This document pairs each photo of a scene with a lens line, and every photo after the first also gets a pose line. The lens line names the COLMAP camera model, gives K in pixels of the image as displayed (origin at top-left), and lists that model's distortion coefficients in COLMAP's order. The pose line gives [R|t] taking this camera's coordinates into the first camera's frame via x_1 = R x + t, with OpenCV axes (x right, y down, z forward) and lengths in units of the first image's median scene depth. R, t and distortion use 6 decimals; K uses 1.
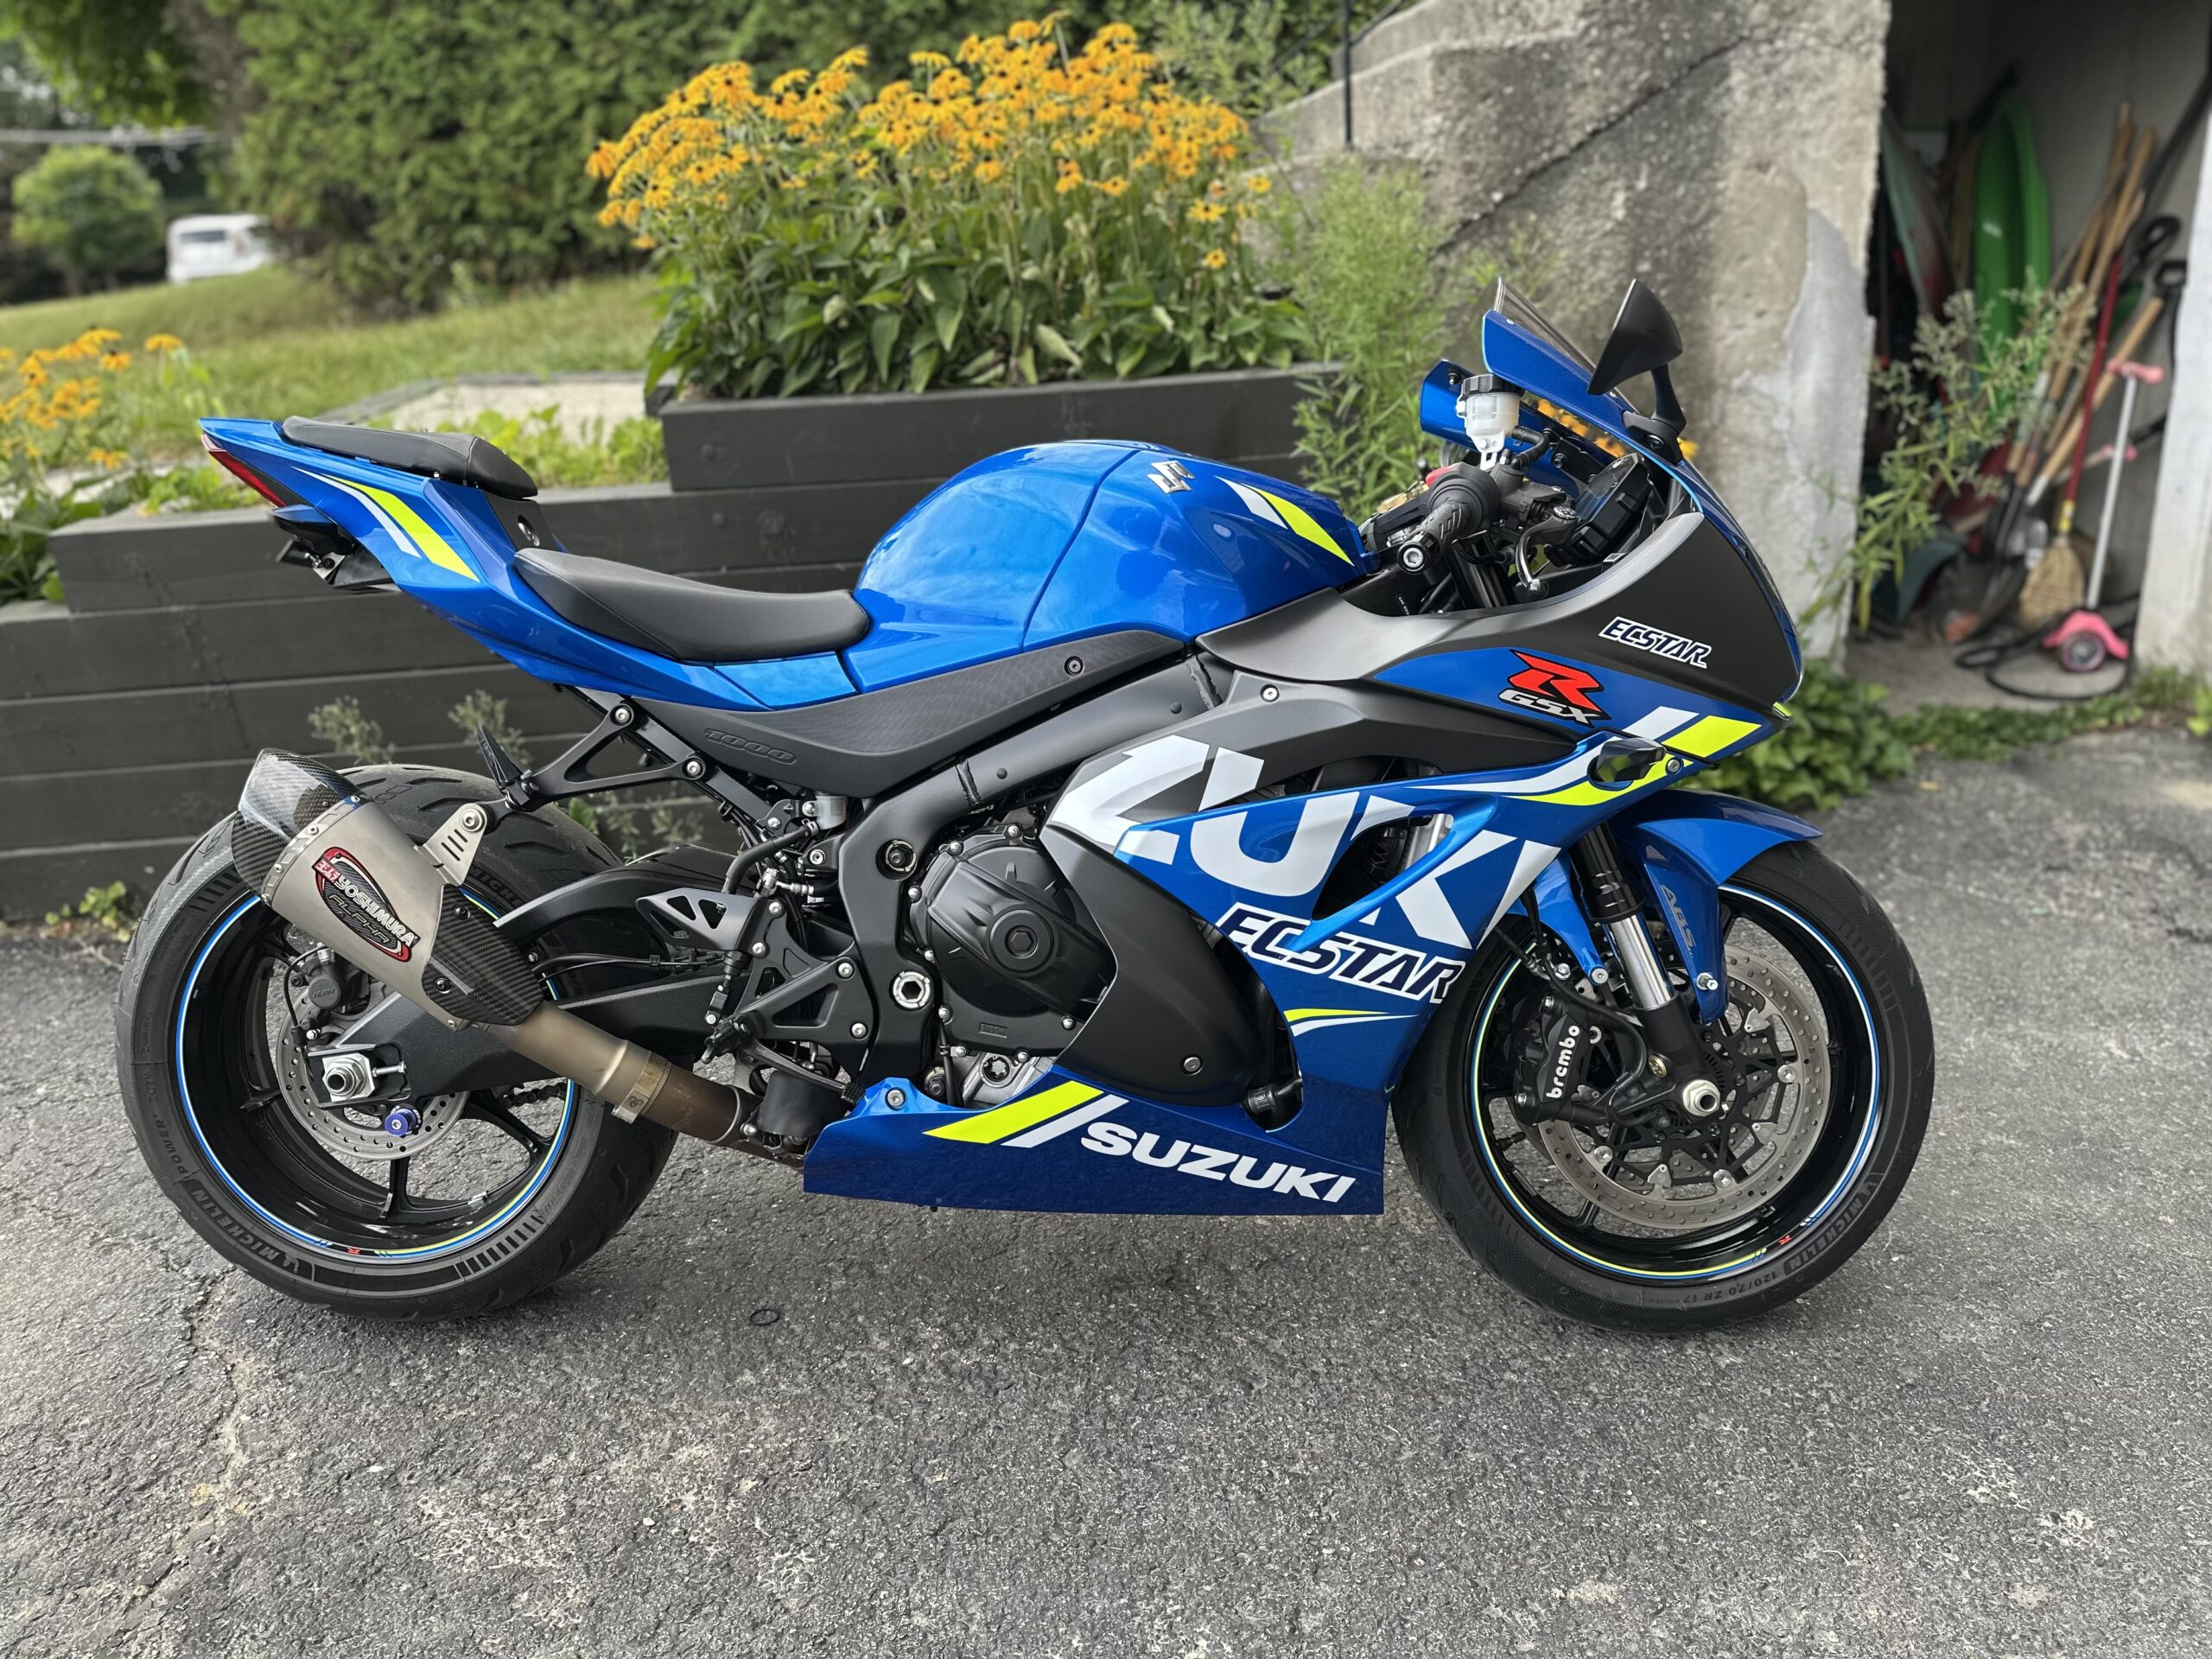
lens RADIAL K [[1585.8, 0, 1115.3], [0, 1585.8, 822.1], [0, 0, 1]] dist [0.050660, -0.007877]
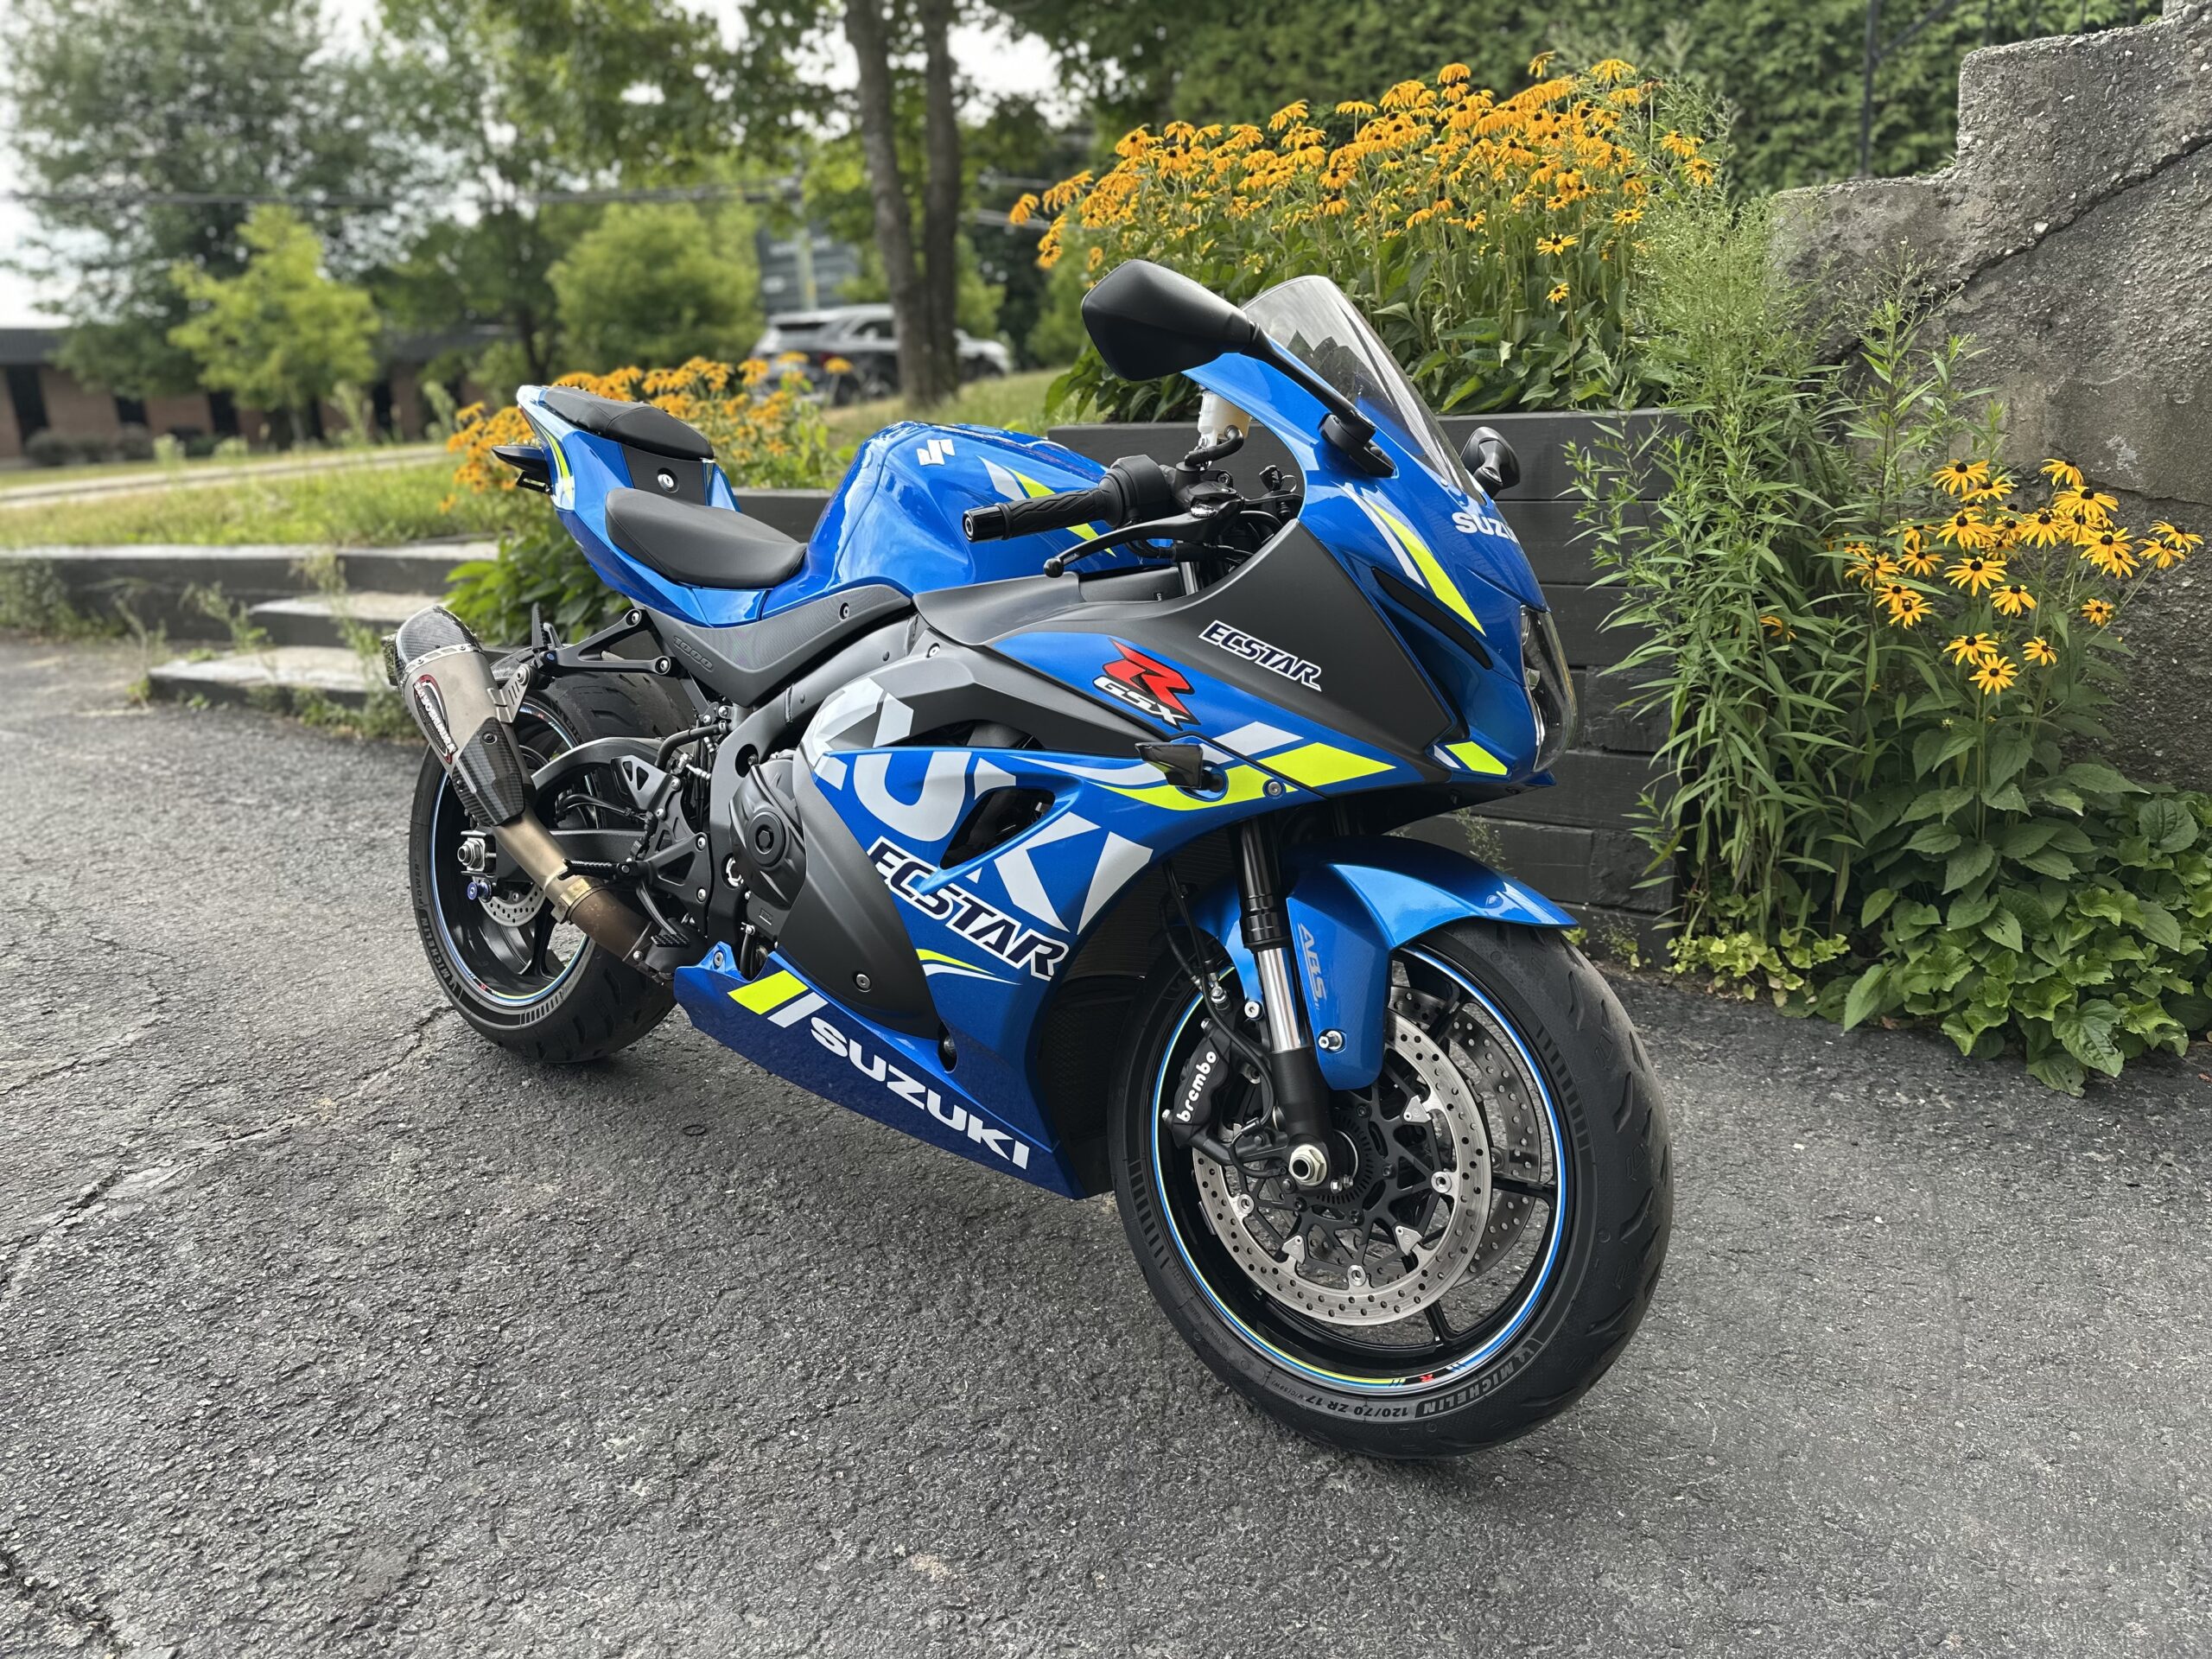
lens RADIAL K [[1585.8, 0, 1120.0], [0, 1585.8, 837.0], [0, 0, 1]] dist [0.050660, -0.007877]
pose [[0.809149, 0.193641, -0.554780, 0.806727], [-0.215527, 0.976142, 0.026367, -0.012771], [0.546650, 0.098235, 0.831579, 0.176203]]
